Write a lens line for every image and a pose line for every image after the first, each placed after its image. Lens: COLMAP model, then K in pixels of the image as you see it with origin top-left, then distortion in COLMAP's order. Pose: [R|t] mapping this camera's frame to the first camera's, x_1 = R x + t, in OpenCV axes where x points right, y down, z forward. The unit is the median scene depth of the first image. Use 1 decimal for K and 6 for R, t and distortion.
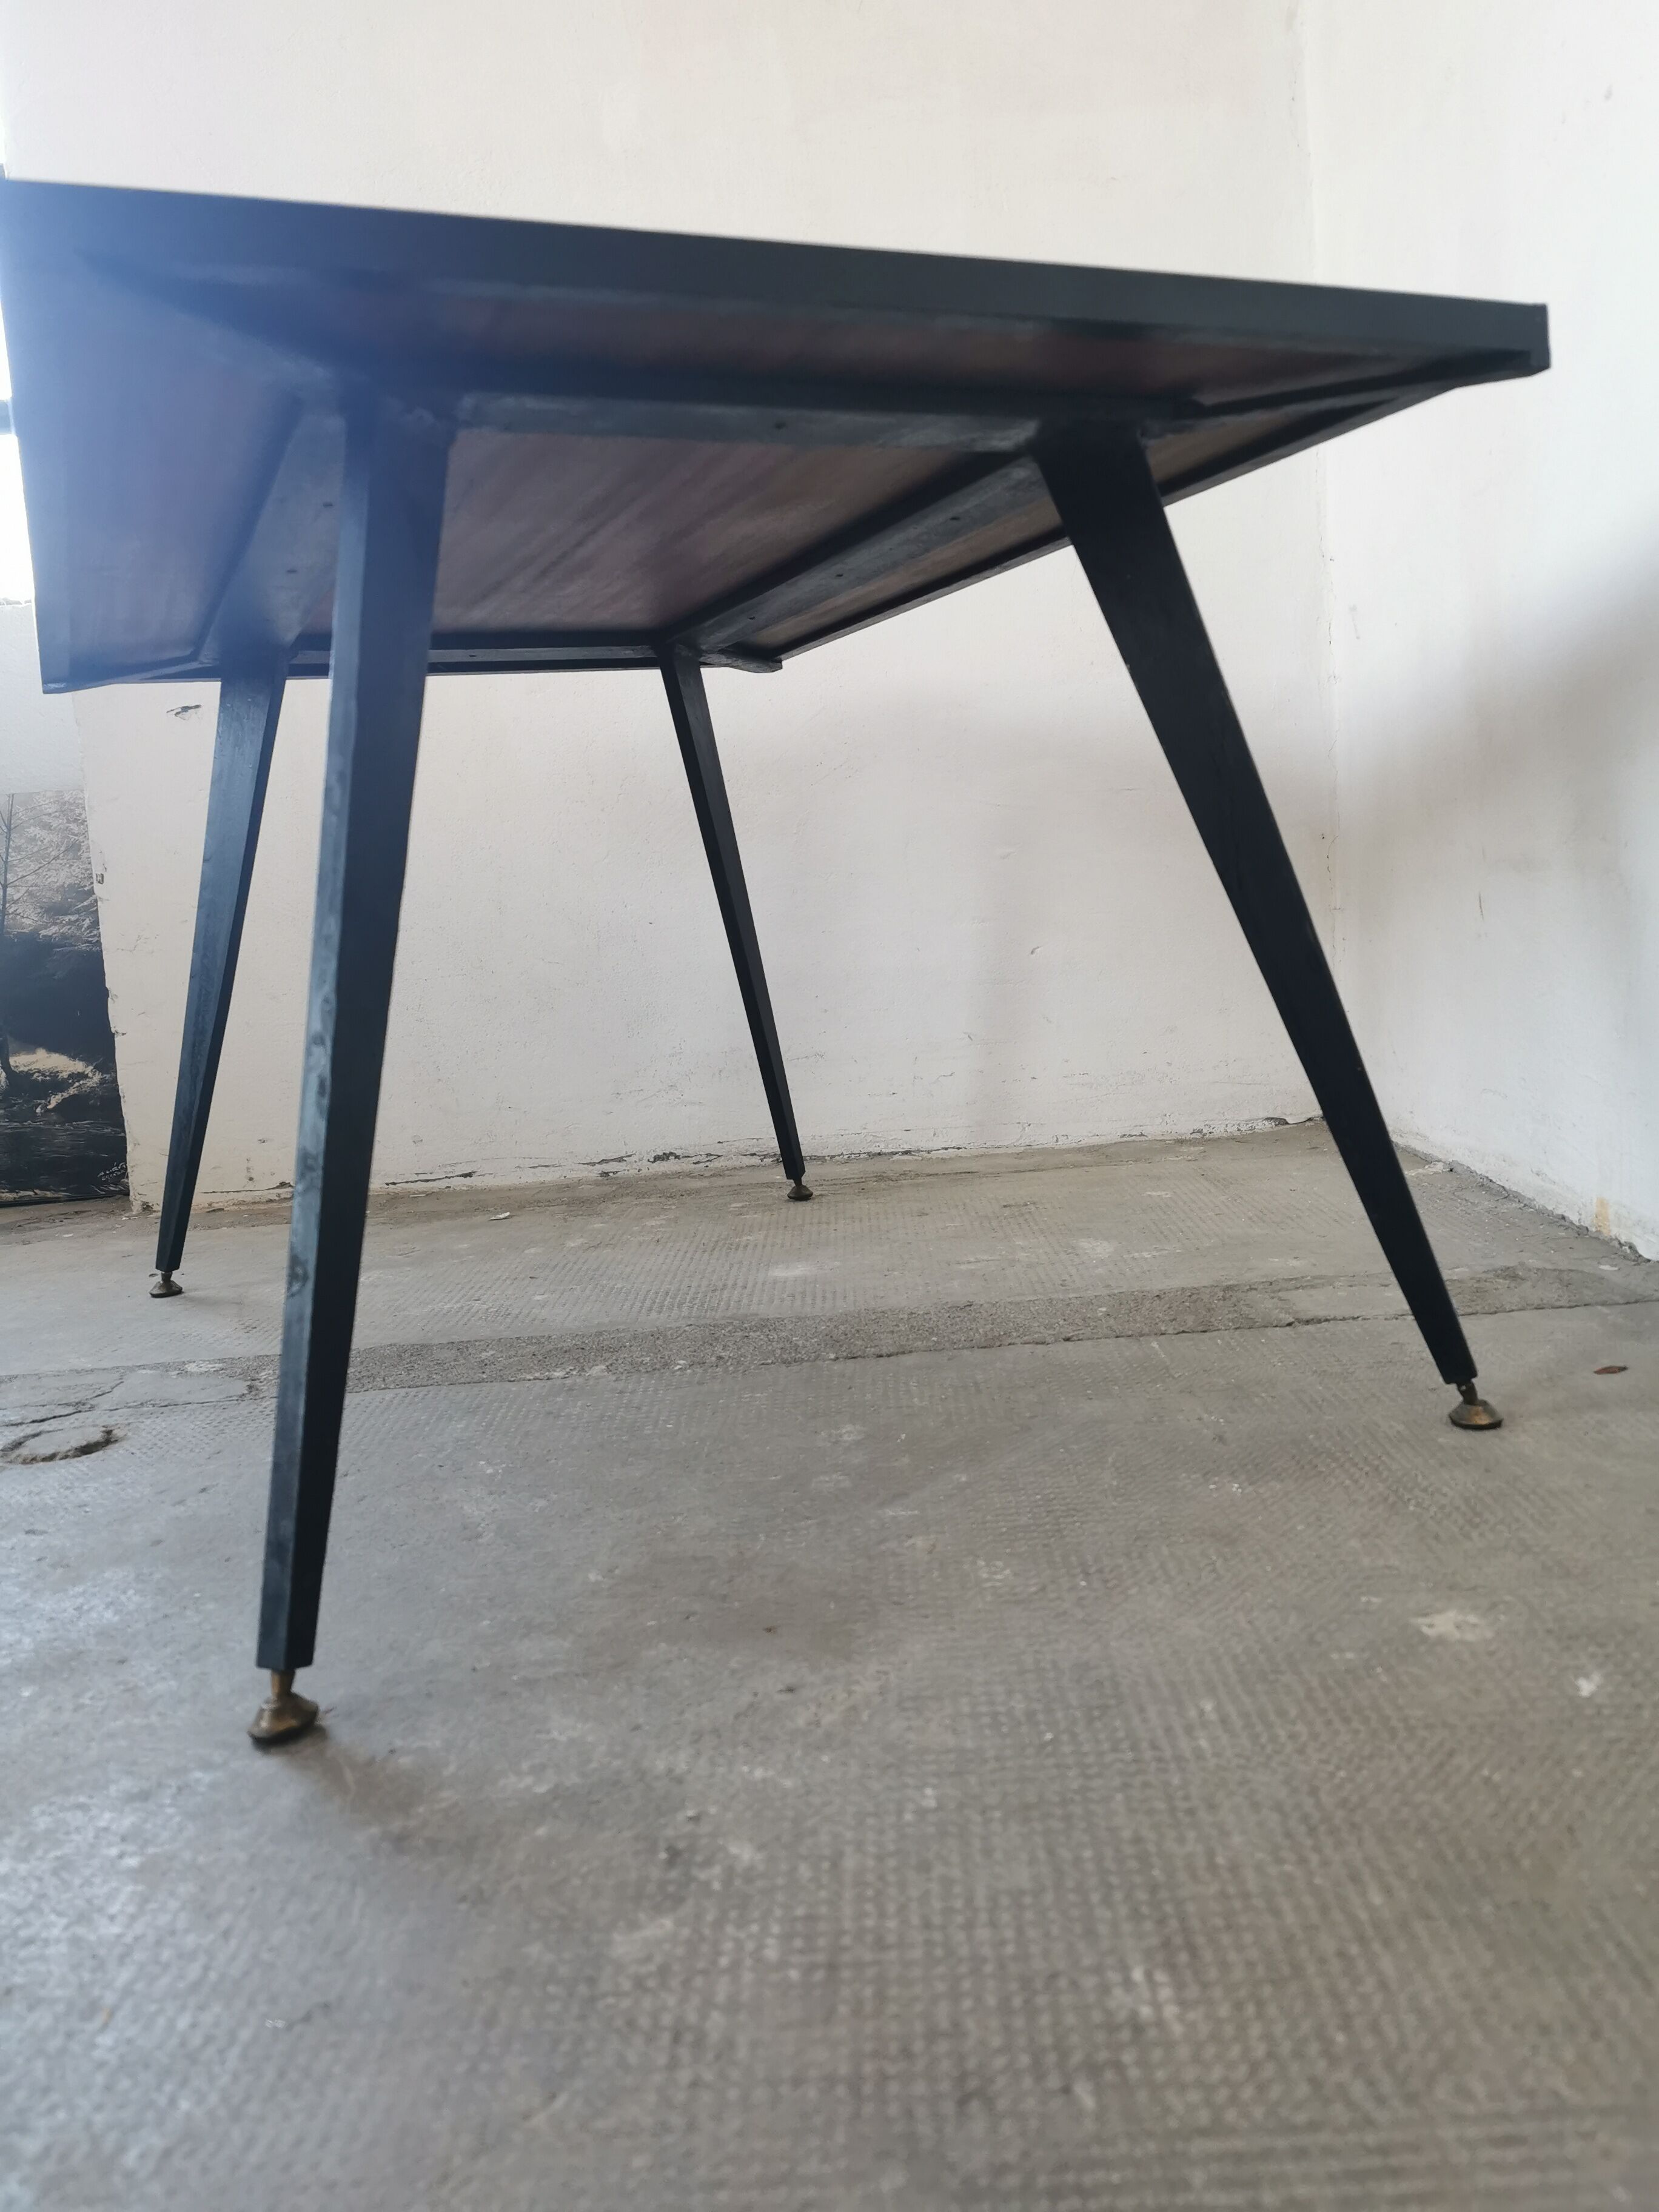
lens RADIAL K [[1725.5, 0, 833.4], [0, 1725.5, 1096.9], [0, 0, 1]] dist [0.059934, -0.095990]
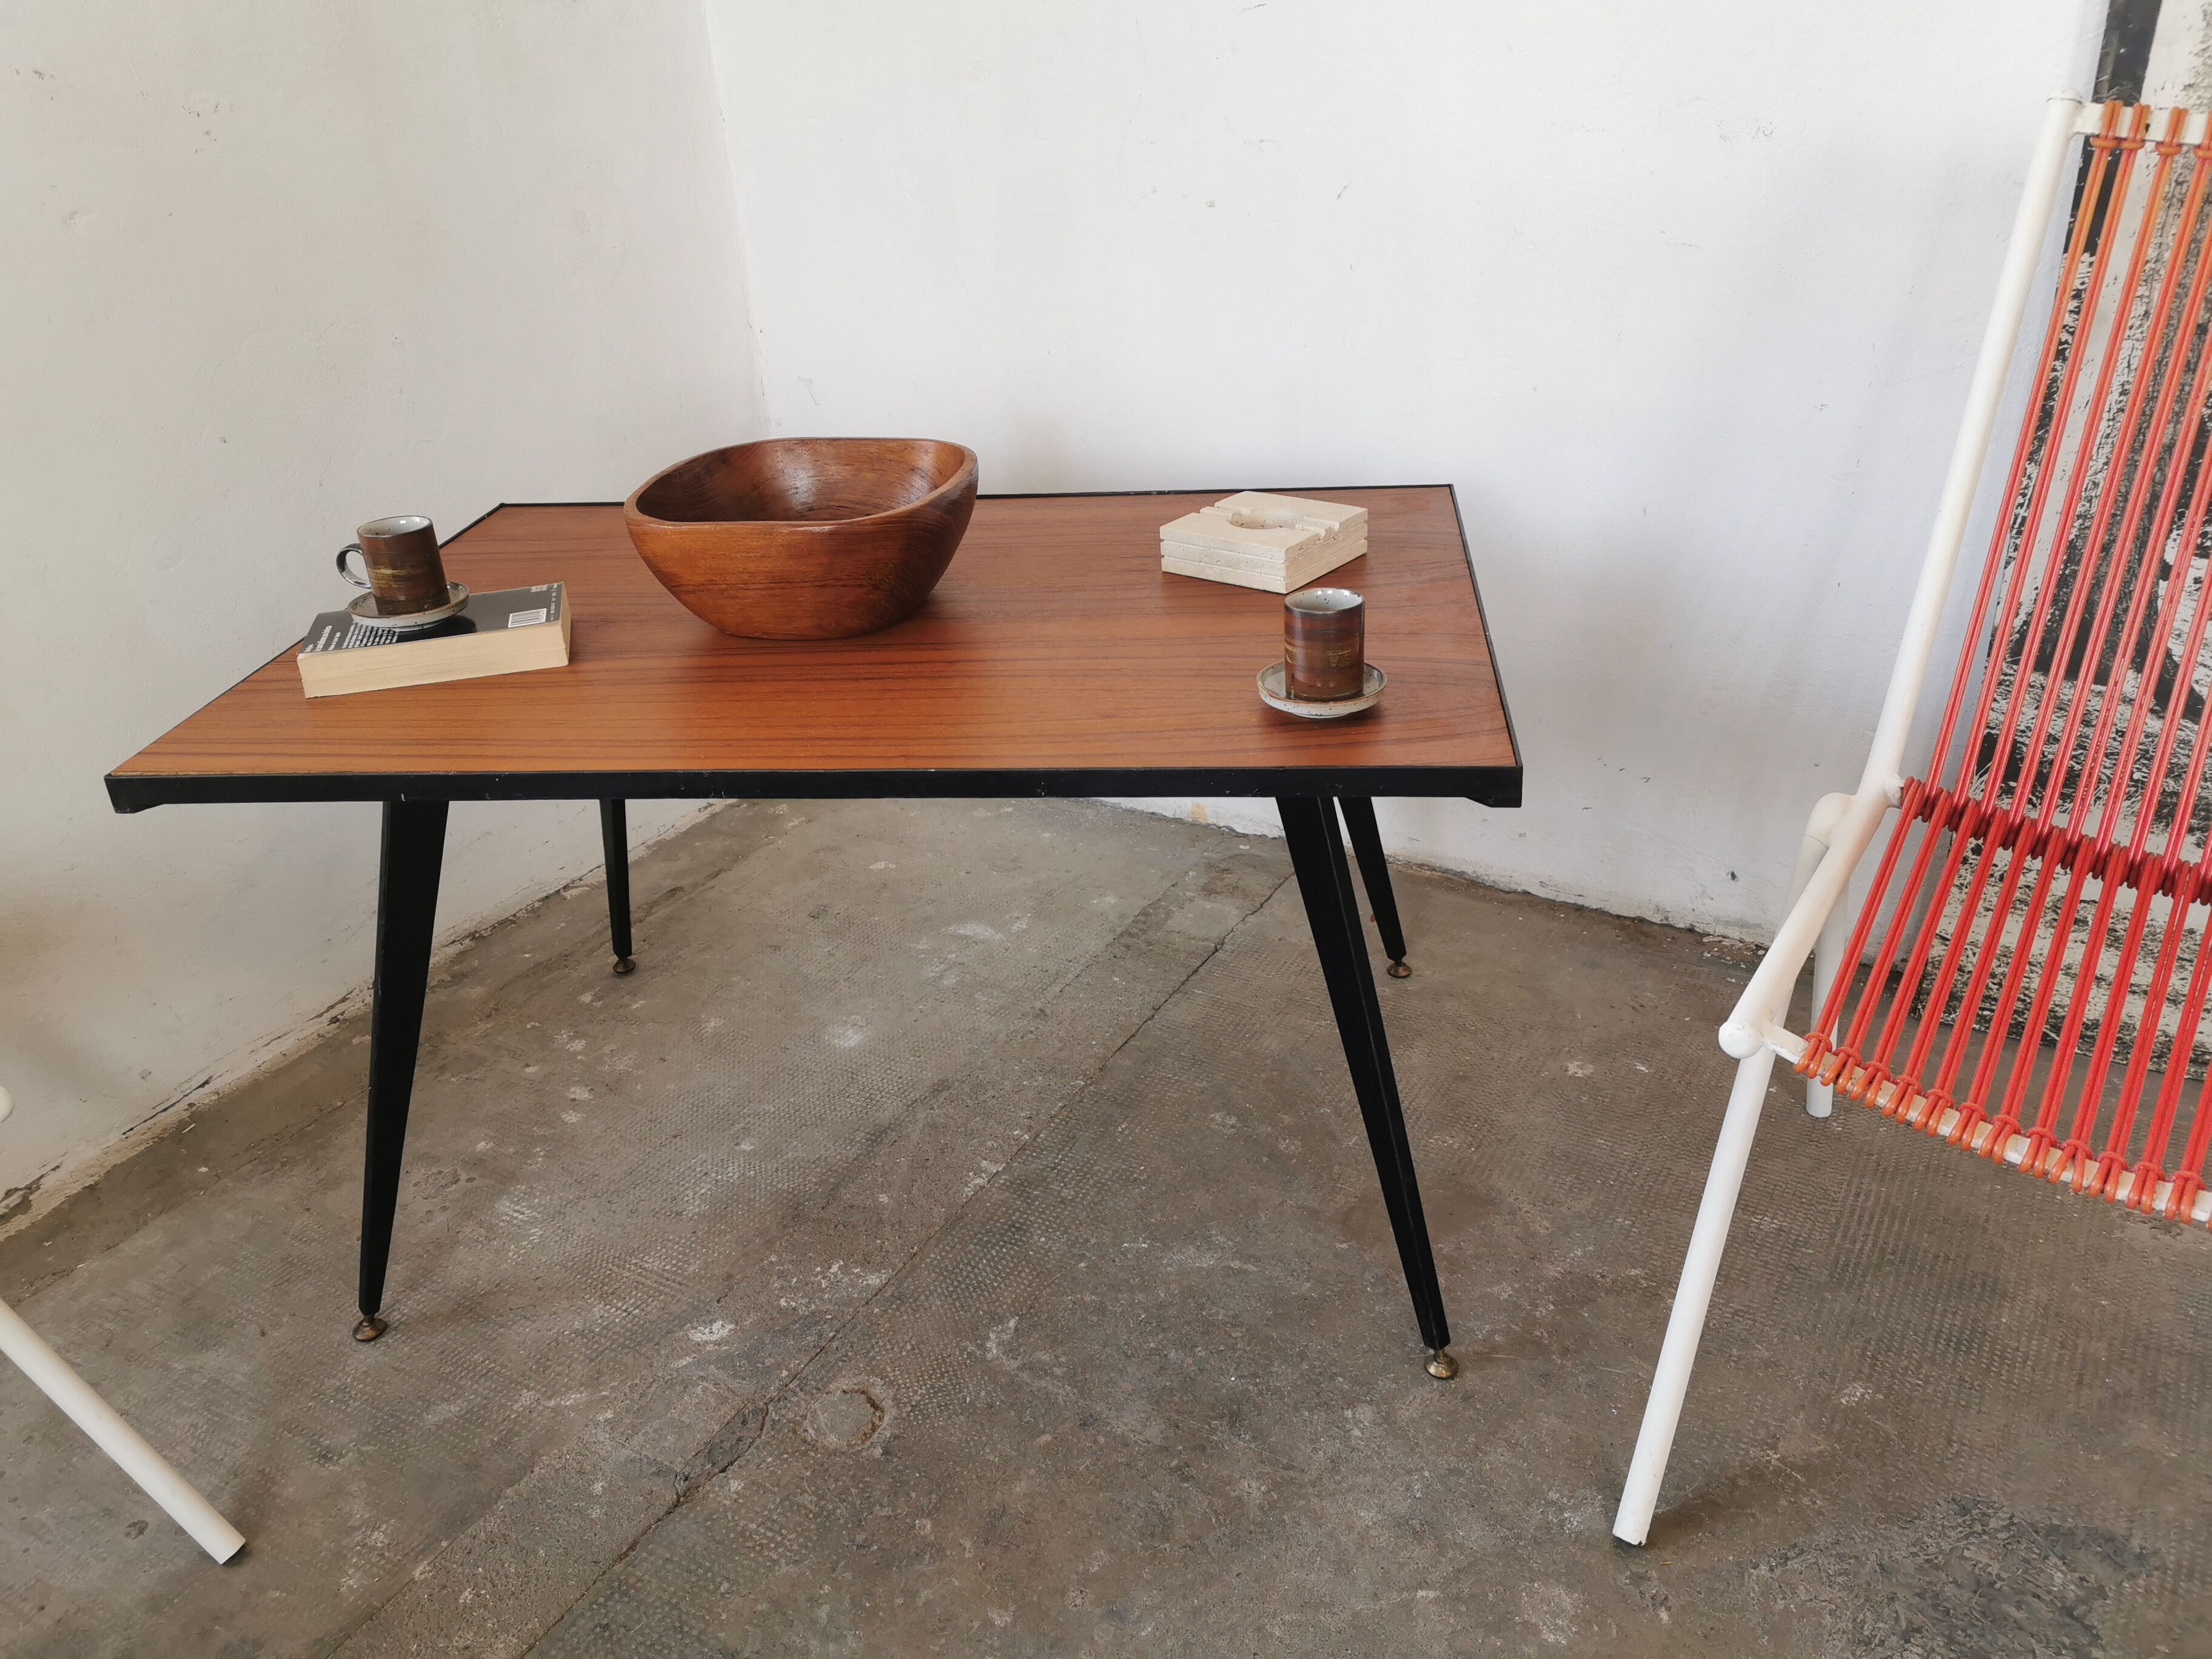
lens RADIAL K [[1725.5, 0, 1117.8], [0, 1725.5, 801.5], [0, 0, 1]] dist [0.059934, -0.095990]
pose [[0.496308, -0.332052, 0.802135, -1.594157], [0.117779, 0.941173, 0.316735, -0.802966], [-0.860120, -0.062724, 0.506221, 0.260104]]
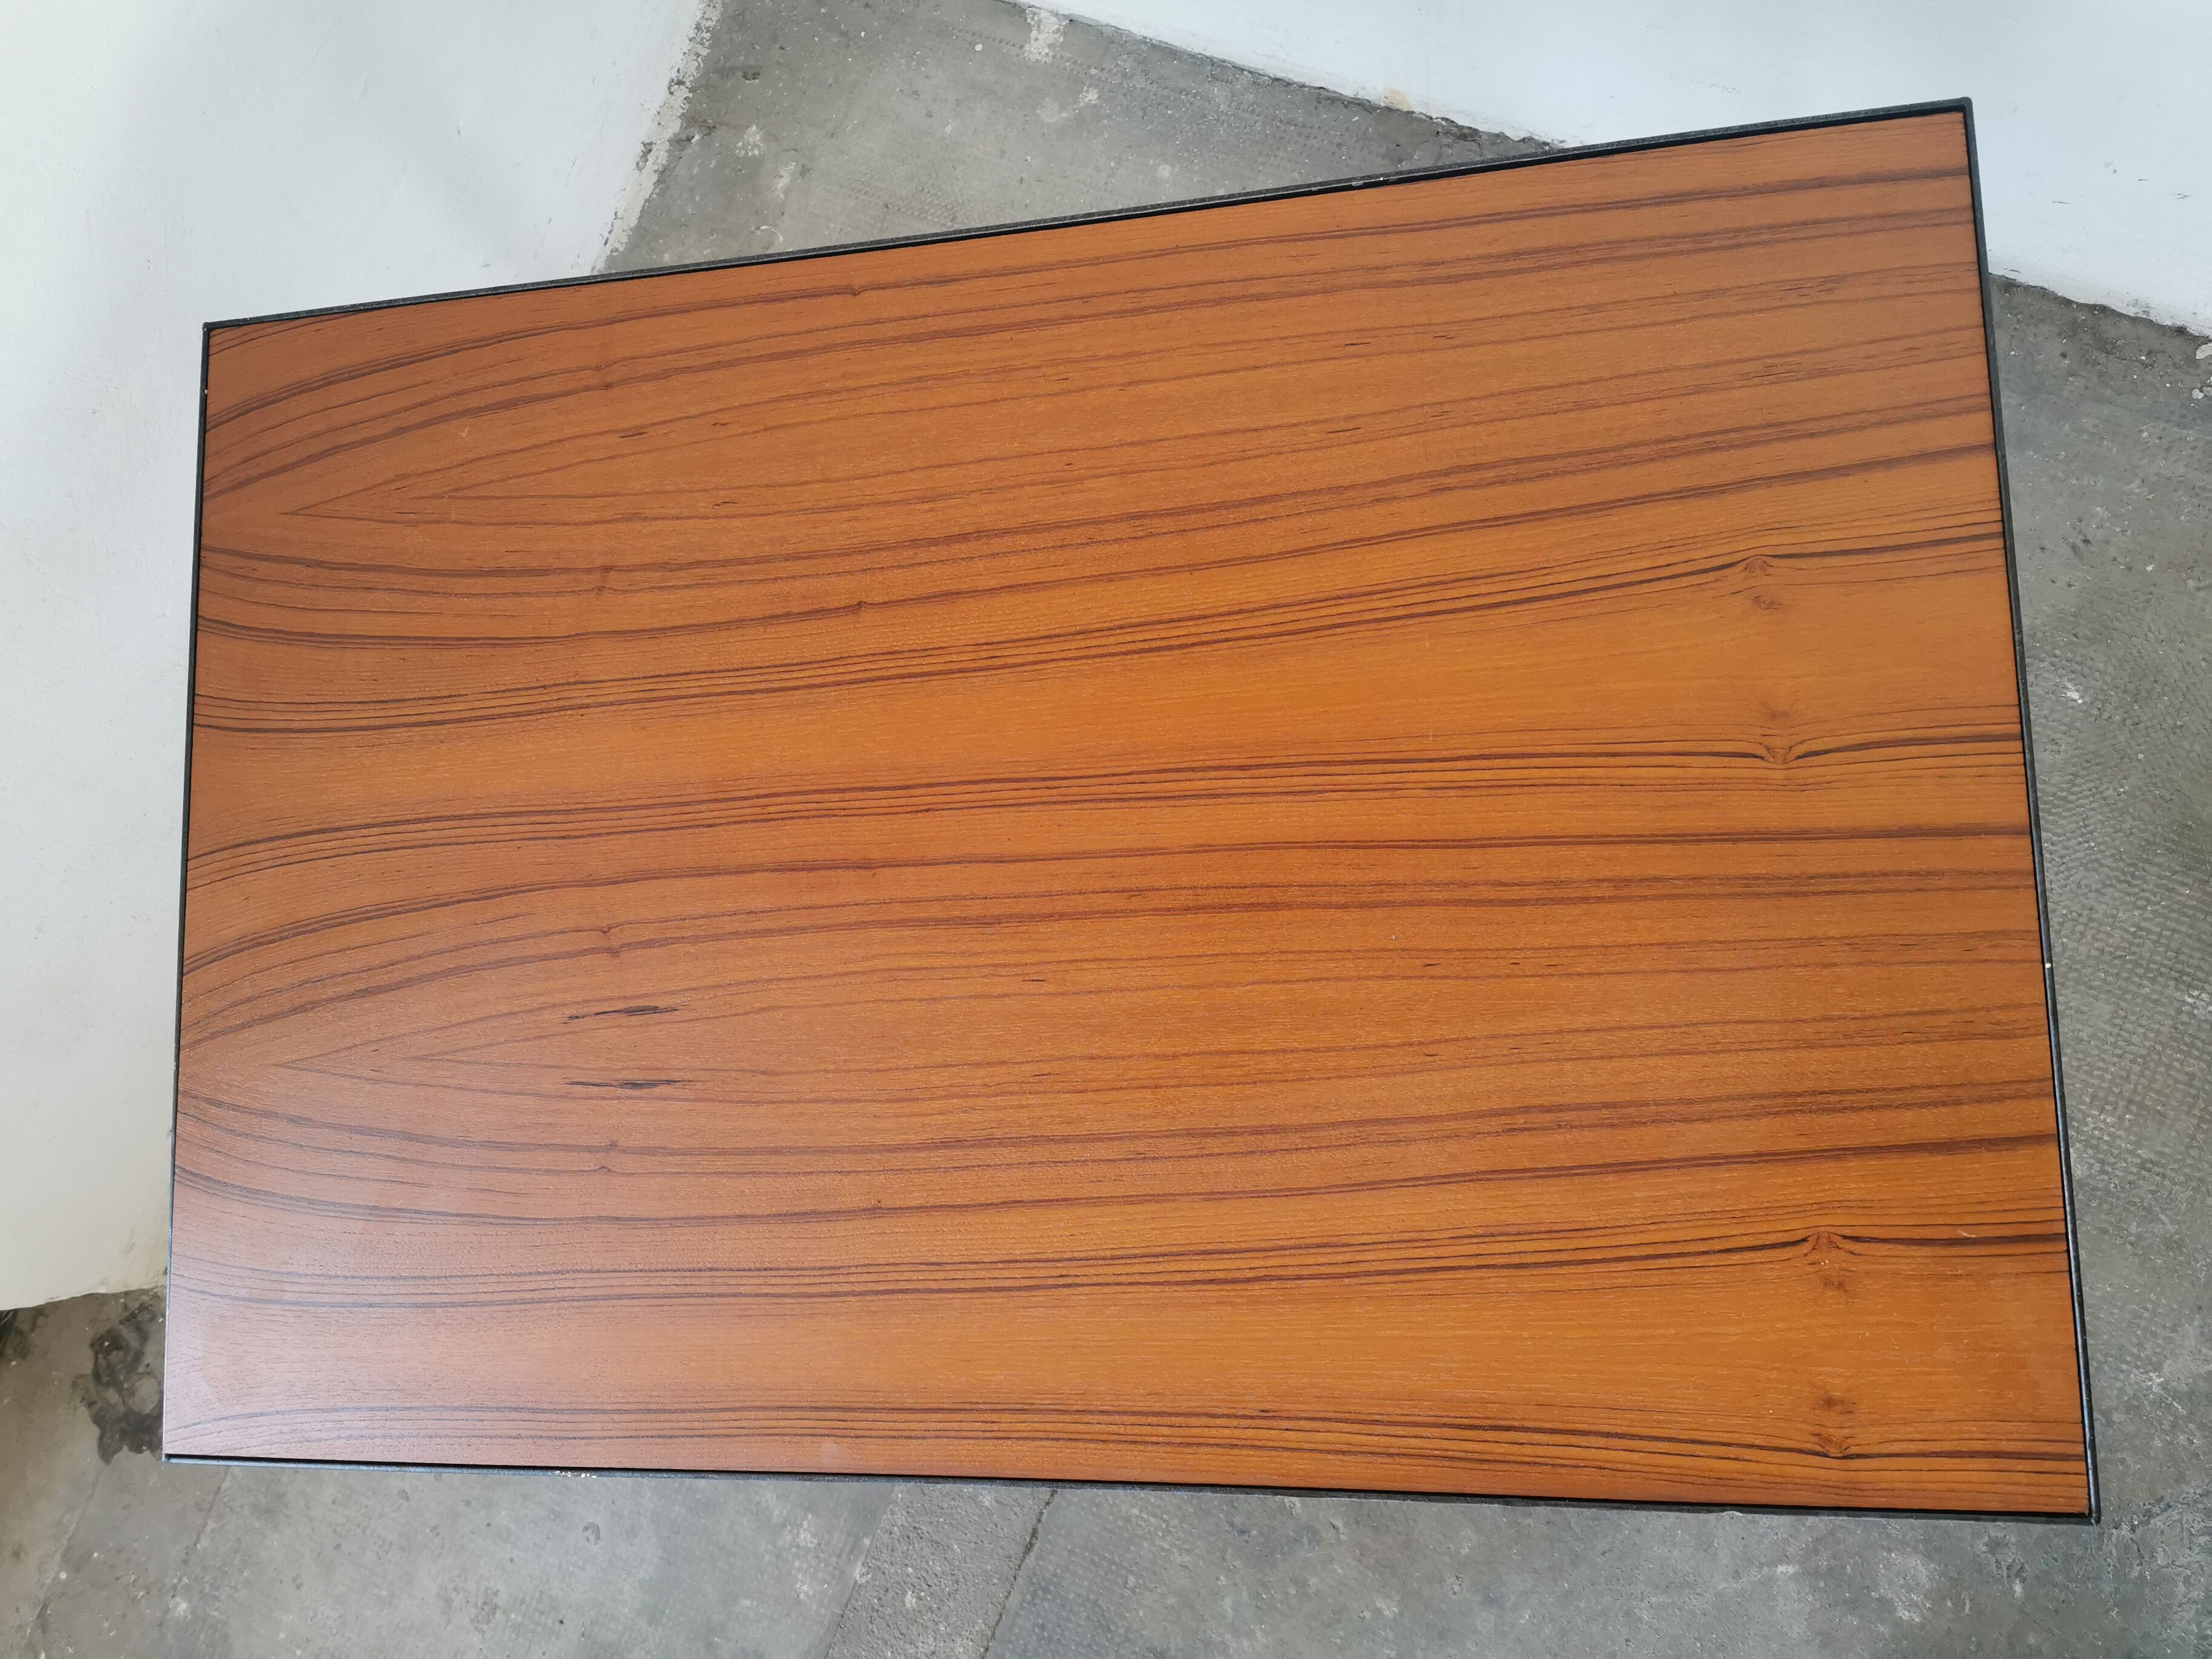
lens RADIAL K [[1725.5, 0, 1112.5], [0, 1725.5, 799.6], [0, 0, 1]] dist [0.059934, -0.095990]
pose [[0.382032, -0.918373, 0.103165, -0.261011], [0.287671, 0.224262, 0.931103, -1.468928], [-0.878235, -0.326033, 0.349864, 0.950227]]
